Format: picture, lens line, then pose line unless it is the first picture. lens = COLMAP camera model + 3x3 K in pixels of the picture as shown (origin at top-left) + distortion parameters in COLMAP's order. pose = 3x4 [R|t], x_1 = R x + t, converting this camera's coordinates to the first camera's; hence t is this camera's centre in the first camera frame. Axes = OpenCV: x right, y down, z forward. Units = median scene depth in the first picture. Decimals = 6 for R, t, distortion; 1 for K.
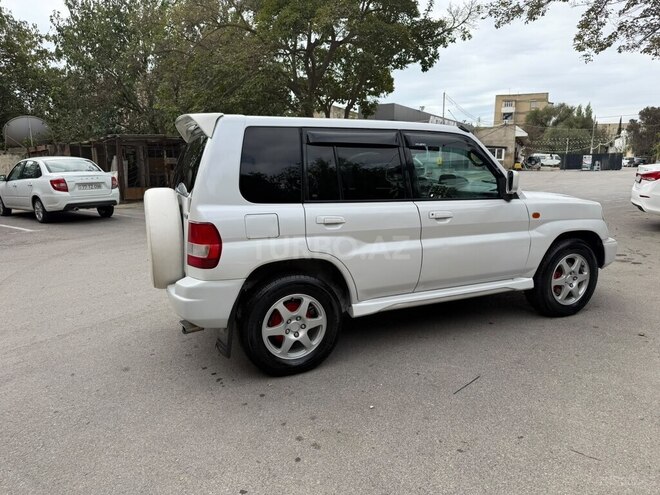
lens RADIAL K [[469.7, 0, 330.0], [0, 469.7, 247.5], [0, 0, 1]] dist [0.044546, -0.063953]
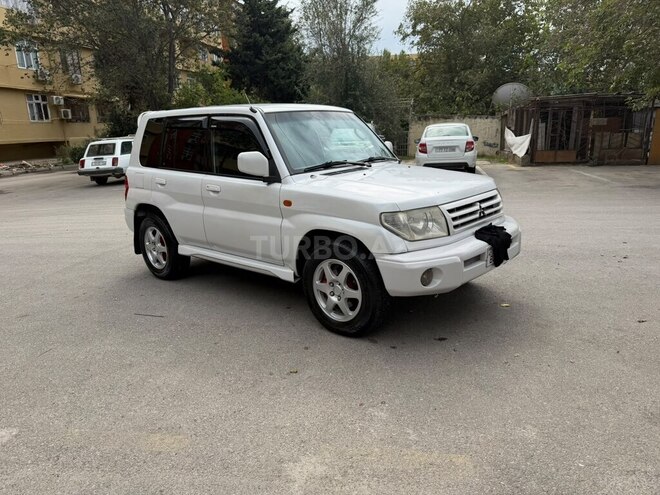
lens RADIAL K [[470.5, 0, 330.2], [0, 470.5, 251.8], [0, 0, 1]] dist [0.045136, -0.060336]
pose [[0.425291, 0.222657, -0.877241, 1.184010], [-0.138608, 0.973855, 0.179981, -0.139231], [0.894380, 0.045048, 0.445034, 0.625090]]
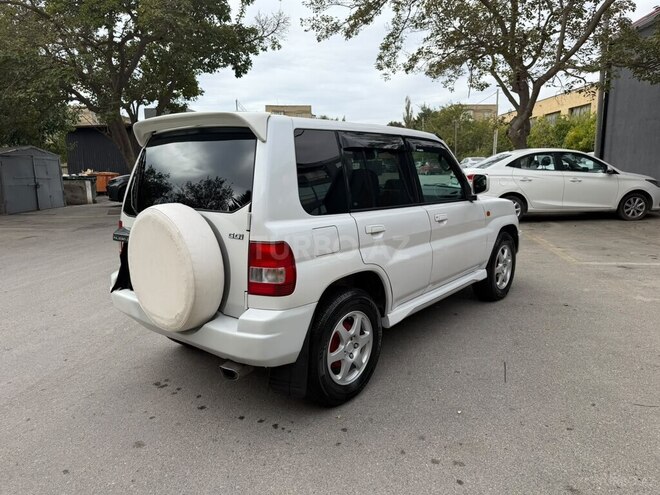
lens RADIAL K [[470.5, 0, 330.2], [0, 470.5, 251.8], [0, 0, 1]] dist [0.045136, -0.060336]
pose [[0.890294, -0.089218, 0.446561, -0.385027], [0.091904, 0.995644, 0.015693, -0.027052], [-0.446016, 0.027070, 0.894616, 0.145187]]
